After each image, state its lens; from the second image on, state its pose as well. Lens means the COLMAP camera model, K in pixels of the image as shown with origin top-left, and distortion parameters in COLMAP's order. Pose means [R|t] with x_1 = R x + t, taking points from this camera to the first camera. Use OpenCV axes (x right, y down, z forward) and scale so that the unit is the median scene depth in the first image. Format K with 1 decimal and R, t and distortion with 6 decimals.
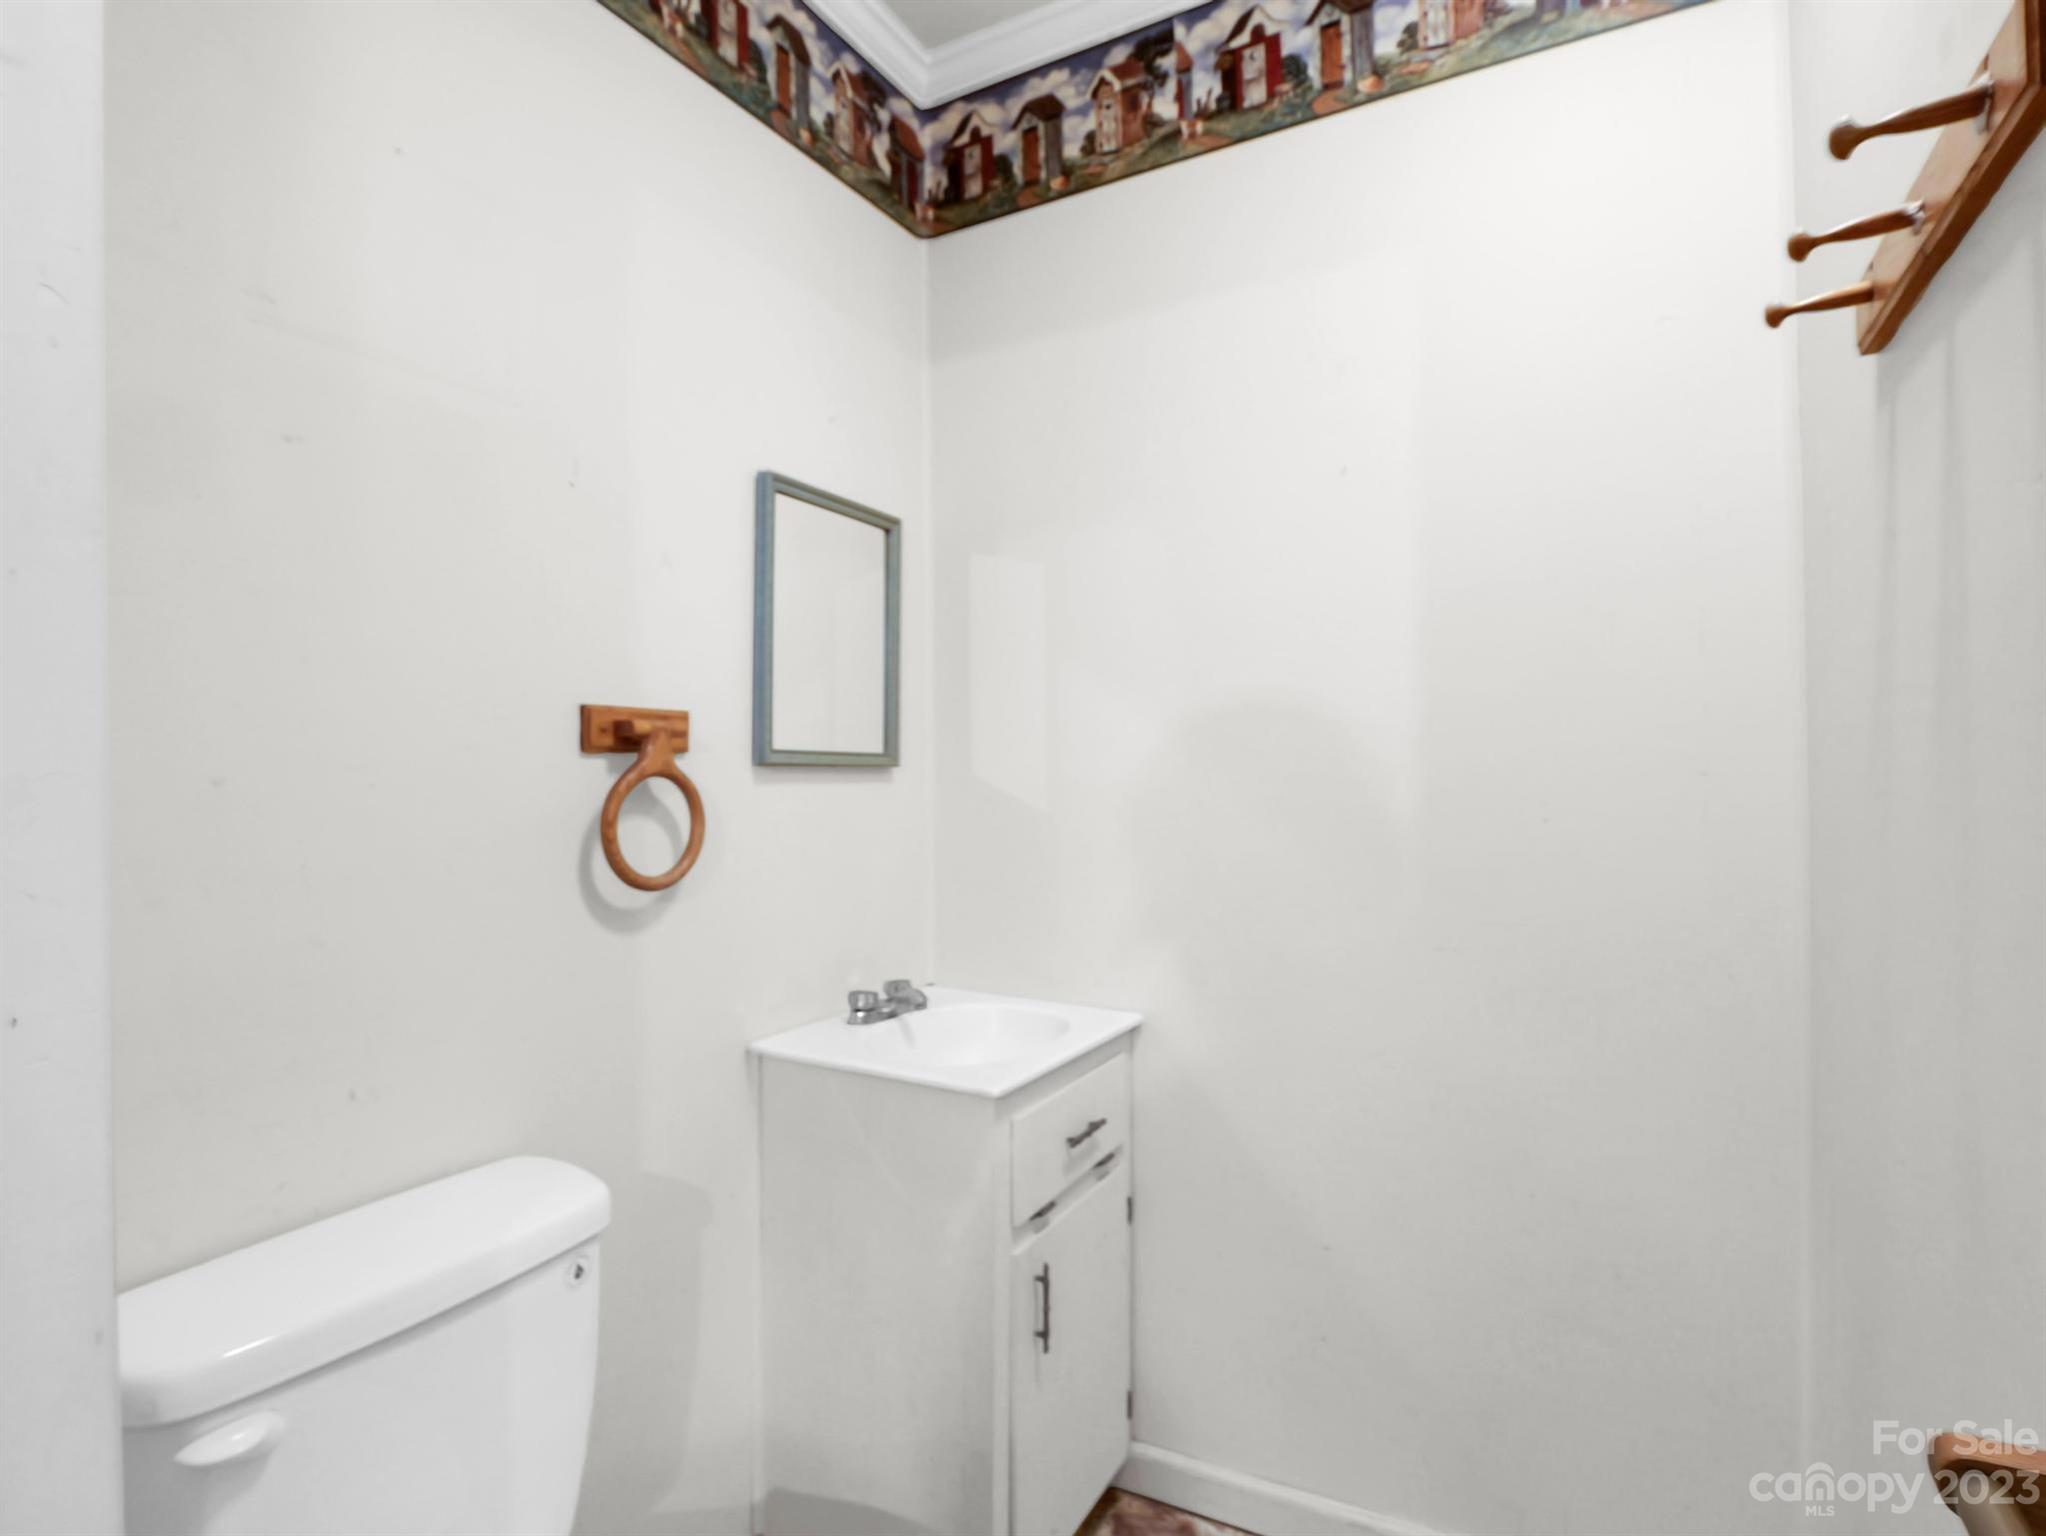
lens RADIAL K [[1008.3, 0, 1029.3], [0, 1008.3, 766.4], [0, 0, 1]] dist [-0.012613, -0.000226]
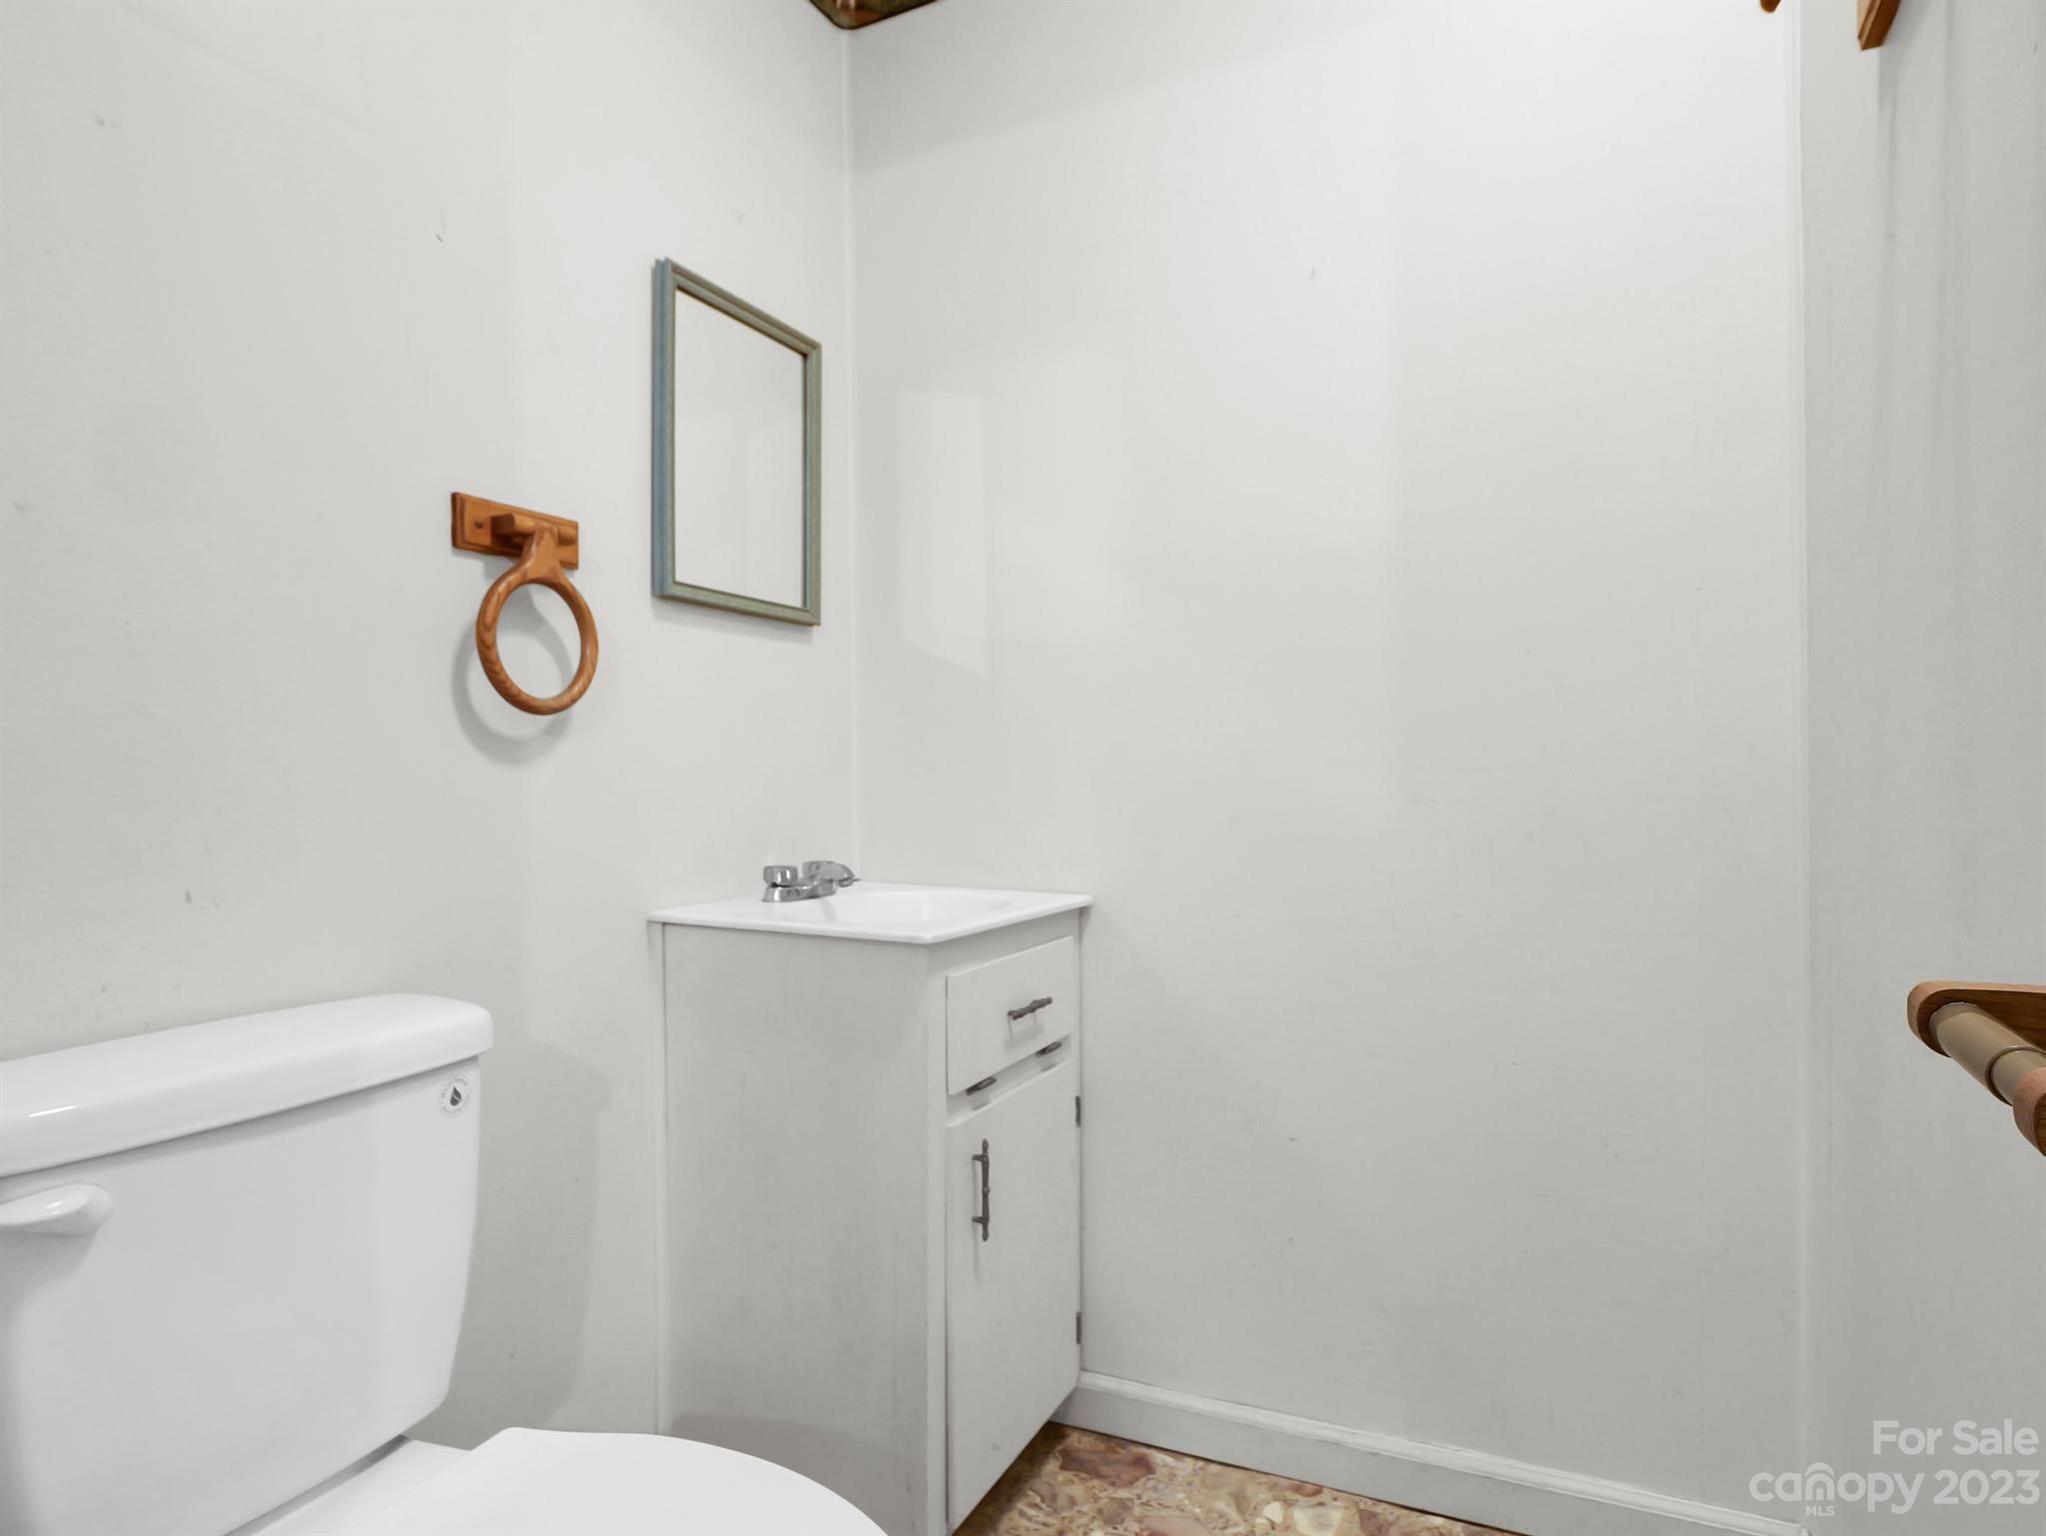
lens RADIAL K [[1127.4, 0, 1024.0], [0, 1127.4, 775.4], [0, 0, 1]] dist [-0.002669, -0.003720]
pose [[0.998812, -0.002868, 0.048639, 0.002863], [0.001925, 0.999810, 0.019416, 0.136692], [-0.048685, -0.019299, 0.998628, -0.007682]]
